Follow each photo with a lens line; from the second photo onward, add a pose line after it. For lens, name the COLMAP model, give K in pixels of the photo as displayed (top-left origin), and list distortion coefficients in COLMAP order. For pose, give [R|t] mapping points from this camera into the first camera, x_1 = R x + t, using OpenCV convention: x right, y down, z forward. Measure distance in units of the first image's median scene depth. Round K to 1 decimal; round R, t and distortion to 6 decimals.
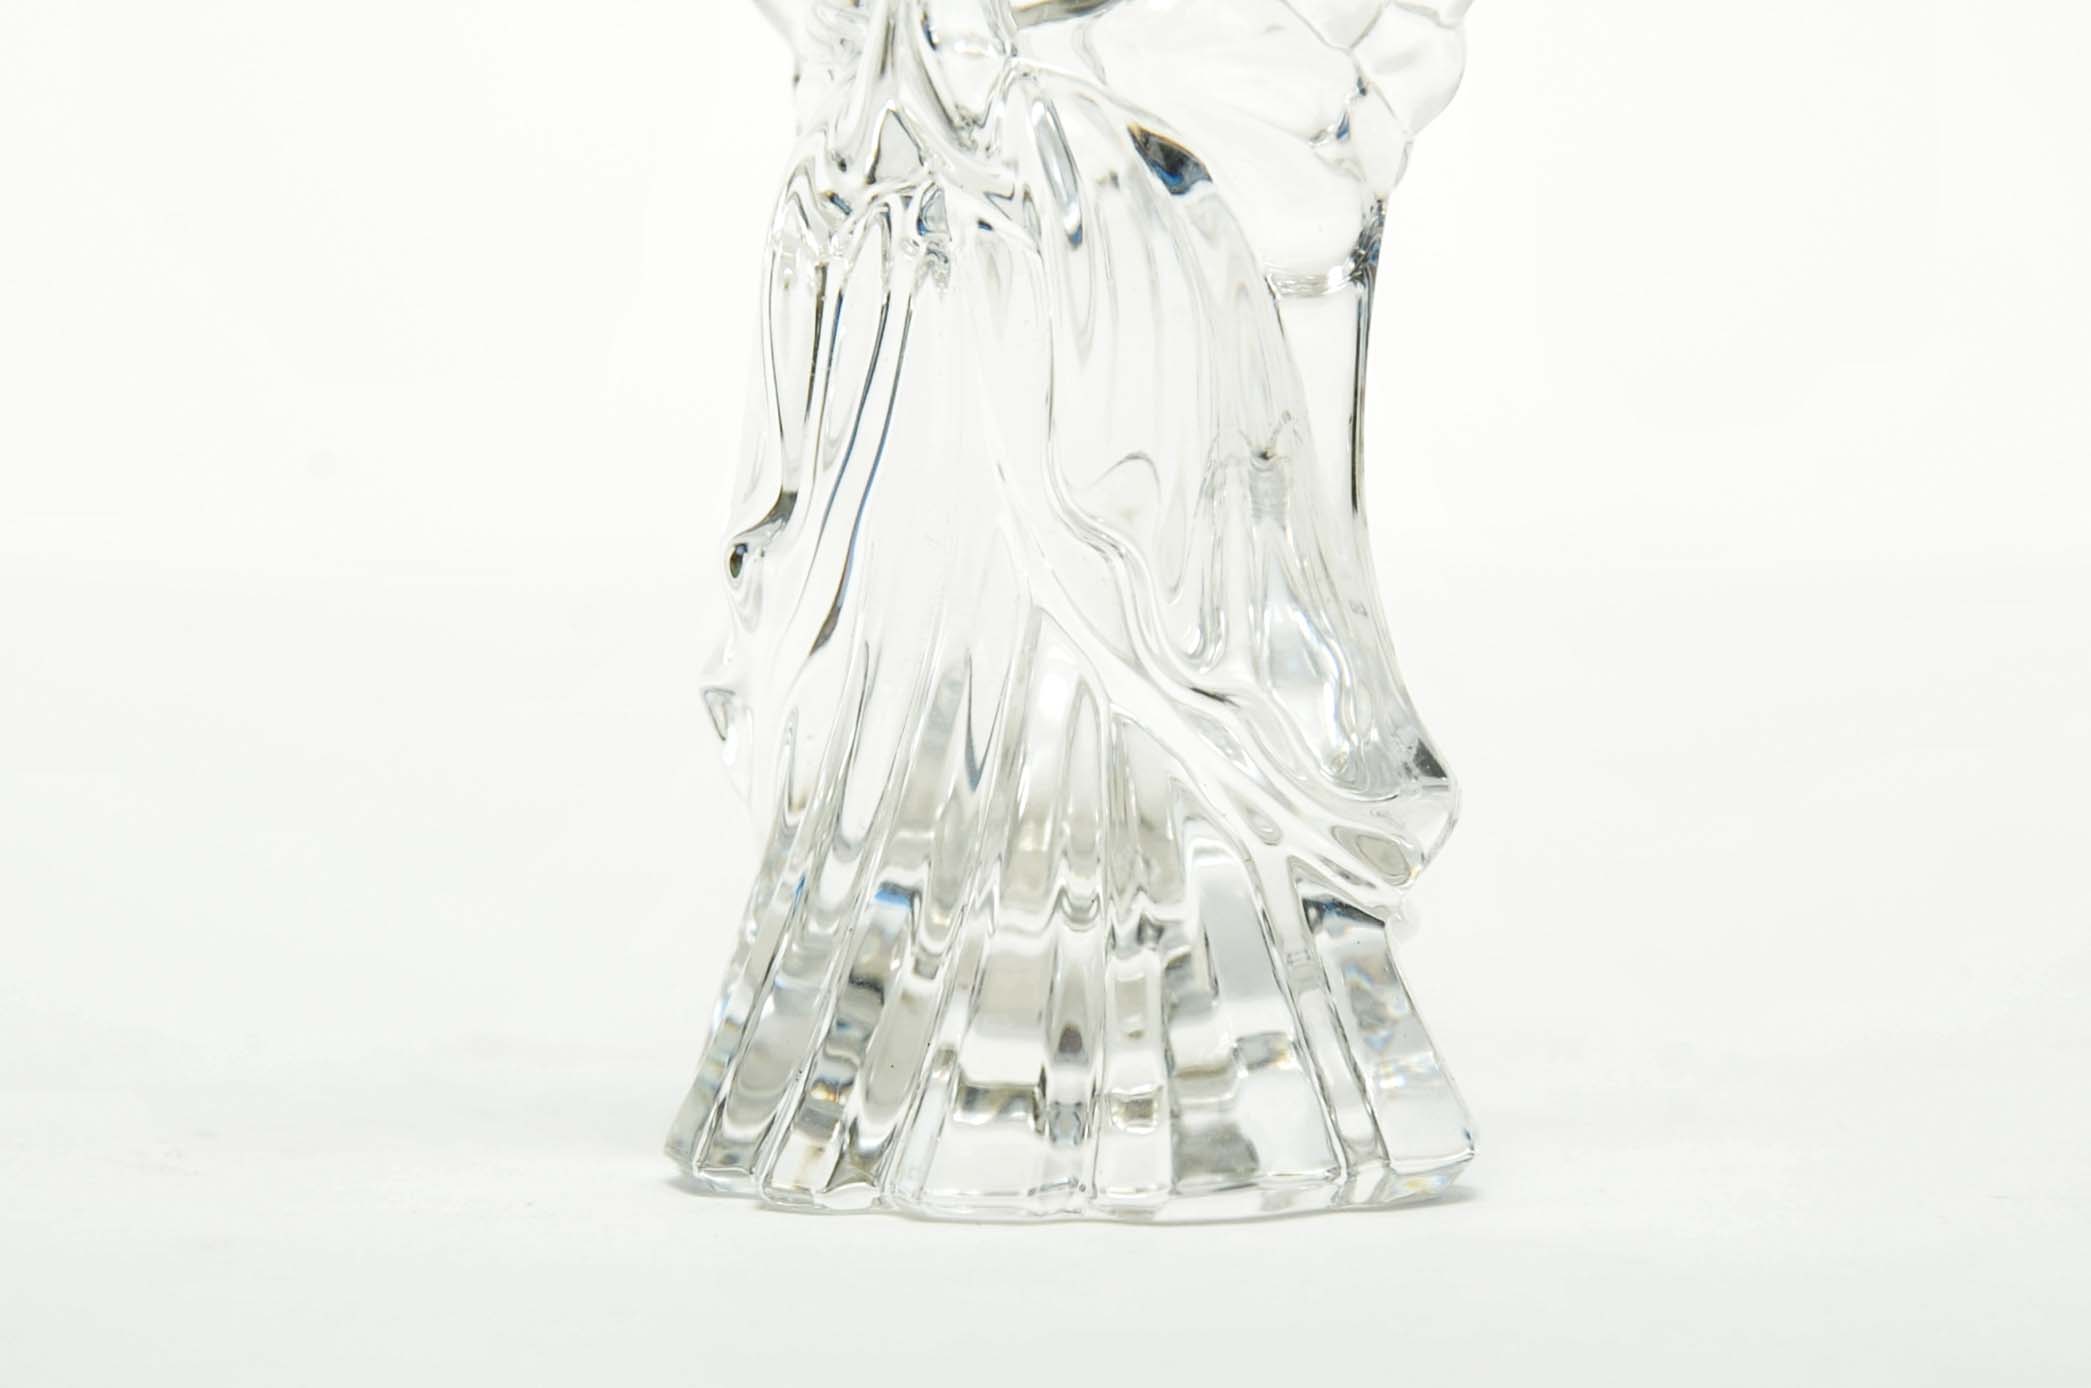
lens RADIAL K [[9361.6, 0, 1171.2], [0, 9361.6, 598.0], [0, 0, 1]] dist [1.958020, 0.000000]
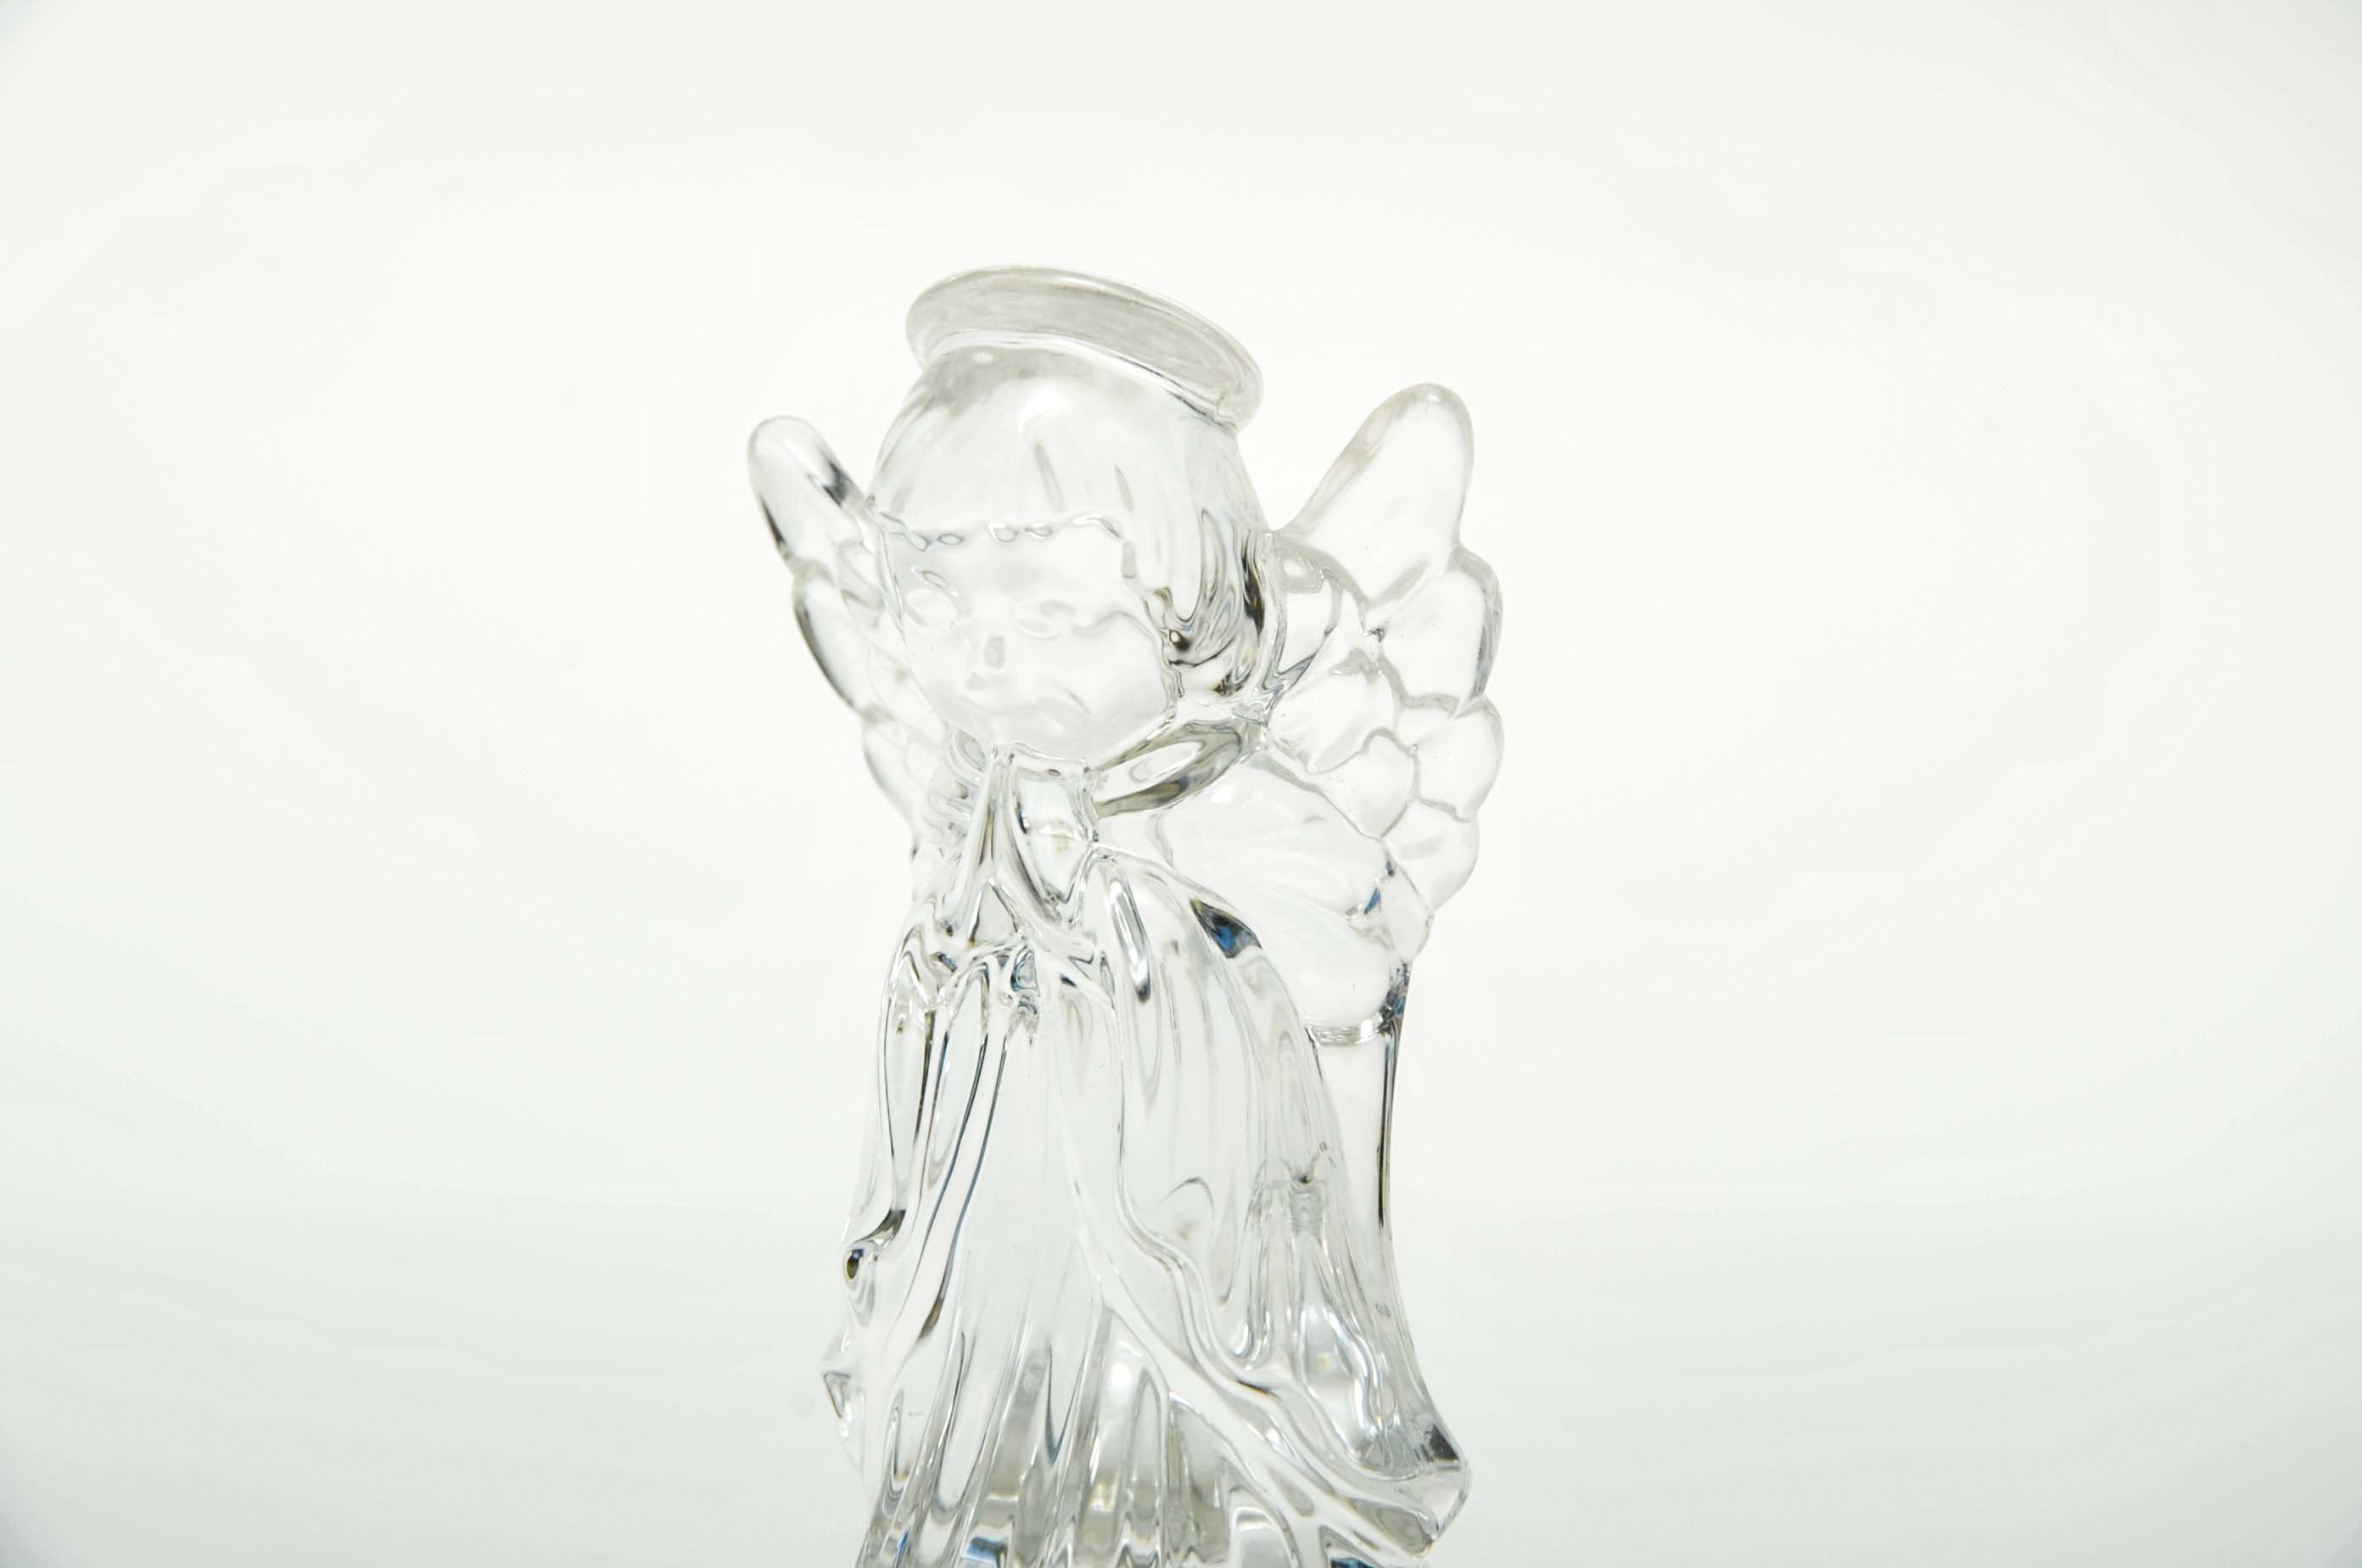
lens RADIAL K [[10575.3, 0, 1291.6], [0, 10575.3, 599.9], [0, 0, 1]] dist [1.958020, 0.000000]
pose [[0.999982, 0.005940, -0.000216, 0.008398], [-0.005936, 0.996172, -0.087210, 0.029177], [-0.000303, 0.087210, 0.996190, -0.338051]]
